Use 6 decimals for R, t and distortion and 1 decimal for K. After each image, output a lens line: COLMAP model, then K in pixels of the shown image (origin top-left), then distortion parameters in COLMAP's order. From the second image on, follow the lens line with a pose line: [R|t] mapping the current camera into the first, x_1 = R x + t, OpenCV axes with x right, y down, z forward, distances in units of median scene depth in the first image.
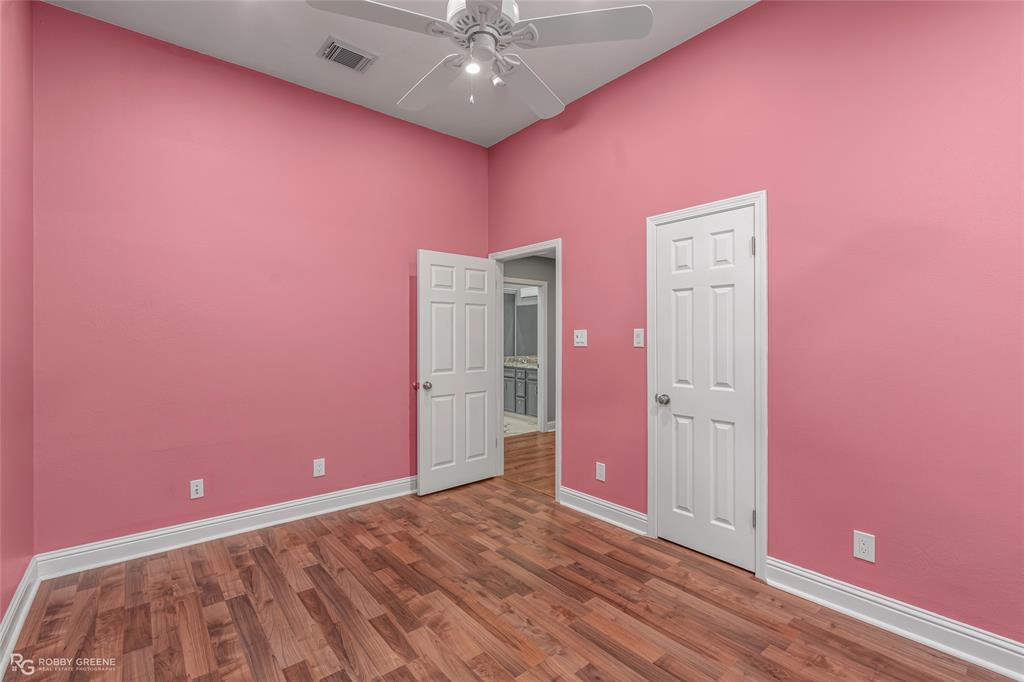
lens RADIAL K [[461.8, 0, 511.7], [0, 461.8, 338.5], [0, 0, 1]] dist [-0.005630, 0.001308]
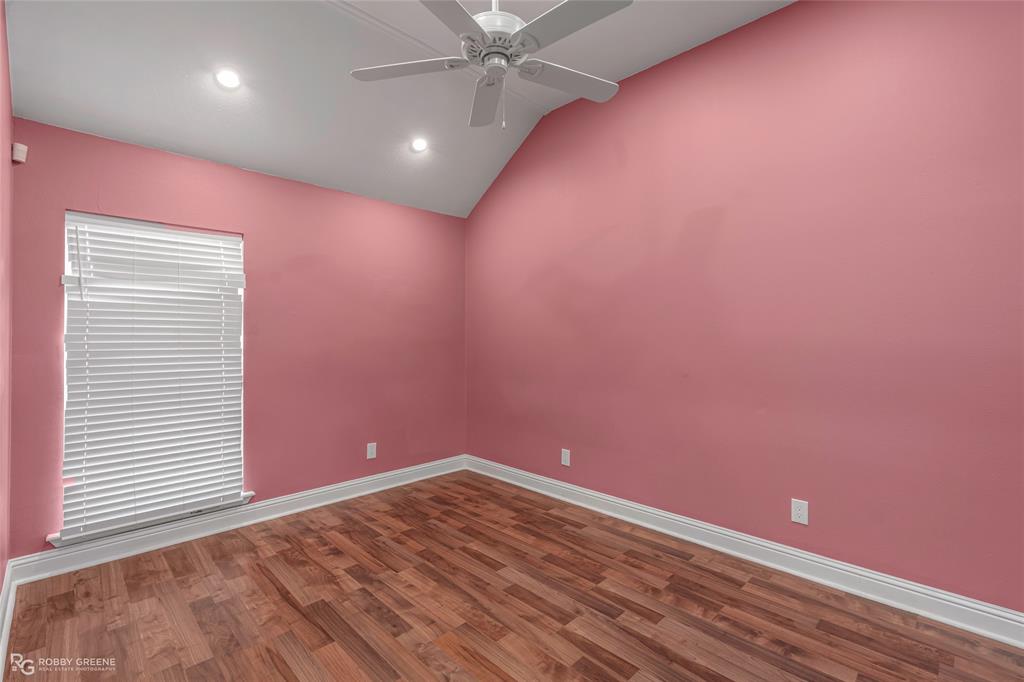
lens RADIAL K [[461.8, 0, 512.8], [0, 461.8, 338.1], [0, 0, 1]] dist [-0.005630, 0.001308]
pose [[-0.995735, 0.001322, -0.092245, -0.003806], [0.000239, 0.999931, 0.011754, -0.003829], [0.092254, 0.011682, -0.995667, 1.962217]]
